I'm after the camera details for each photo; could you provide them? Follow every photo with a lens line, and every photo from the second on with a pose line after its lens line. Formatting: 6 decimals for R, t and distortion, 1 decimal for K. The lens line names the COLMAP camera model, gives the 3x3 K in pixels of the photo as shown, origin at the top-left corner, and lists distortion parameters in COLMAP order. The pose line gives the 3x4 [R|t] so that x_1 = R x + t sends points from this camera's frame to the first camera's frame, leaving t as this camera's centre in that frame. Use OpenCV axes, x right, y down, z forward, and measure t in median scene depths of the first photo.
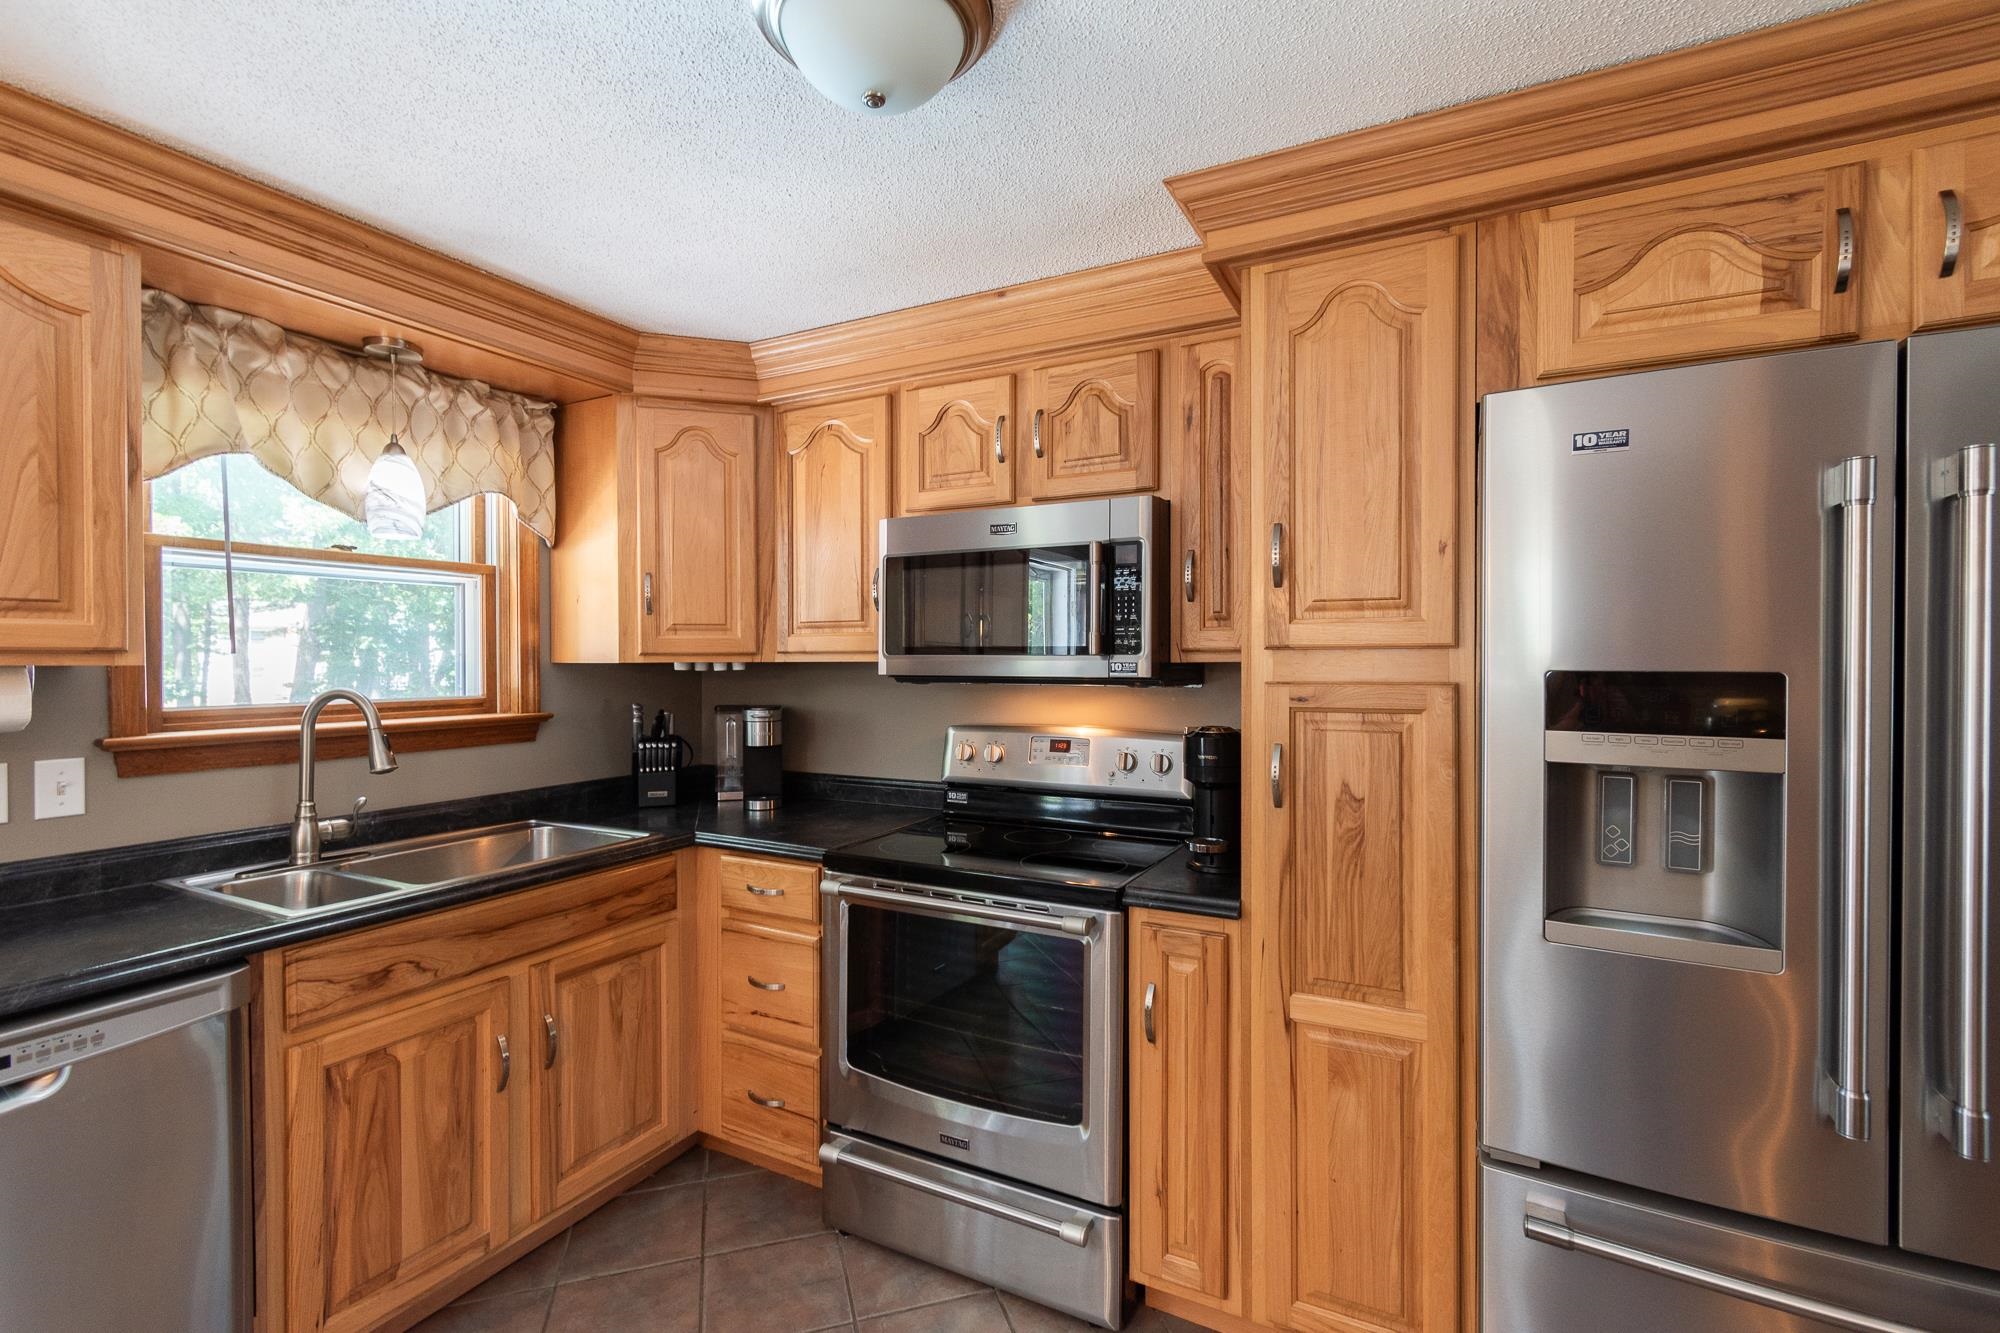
lens RADIAL K [[878.7, 0, 1000.0], [0, 878.7, 666.5], [0, 0, 1]] dist [-0.003359, -0.000658]
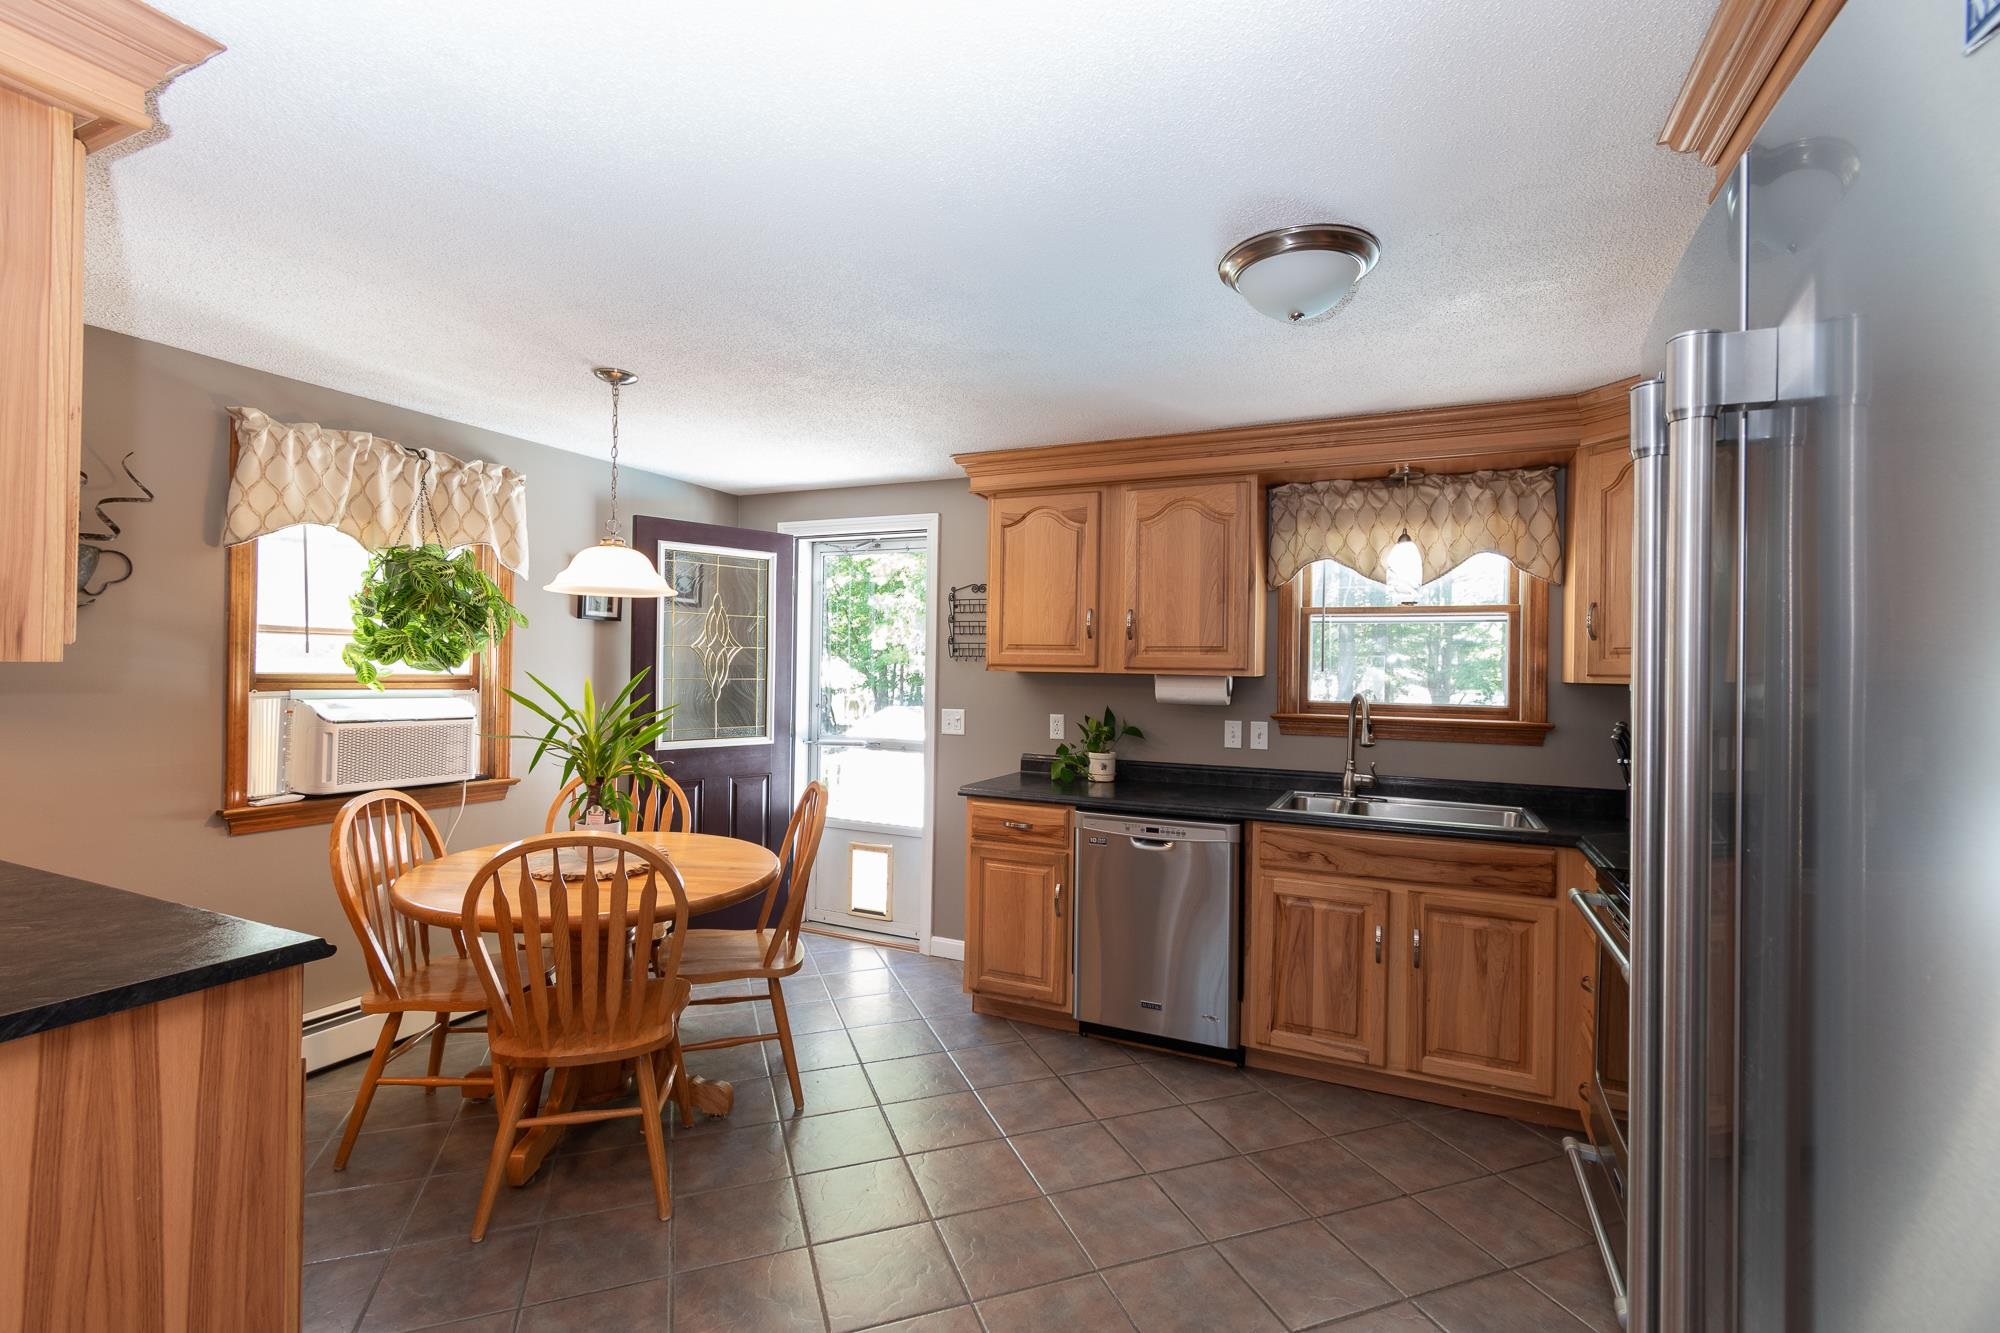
lens RADIAL K [[888.6, 0, 1004.3], [0, 888.6, 655.3], [0, 0, 1]] dist [0.000703, -0.000030]
pose [[0.048463, -0.009566, -0.998779, 0.873012], [-0.024663, 0.999638, -0.010771, -0.011956], [0.998520, 0.025155, 0.048210, 0.253303]]
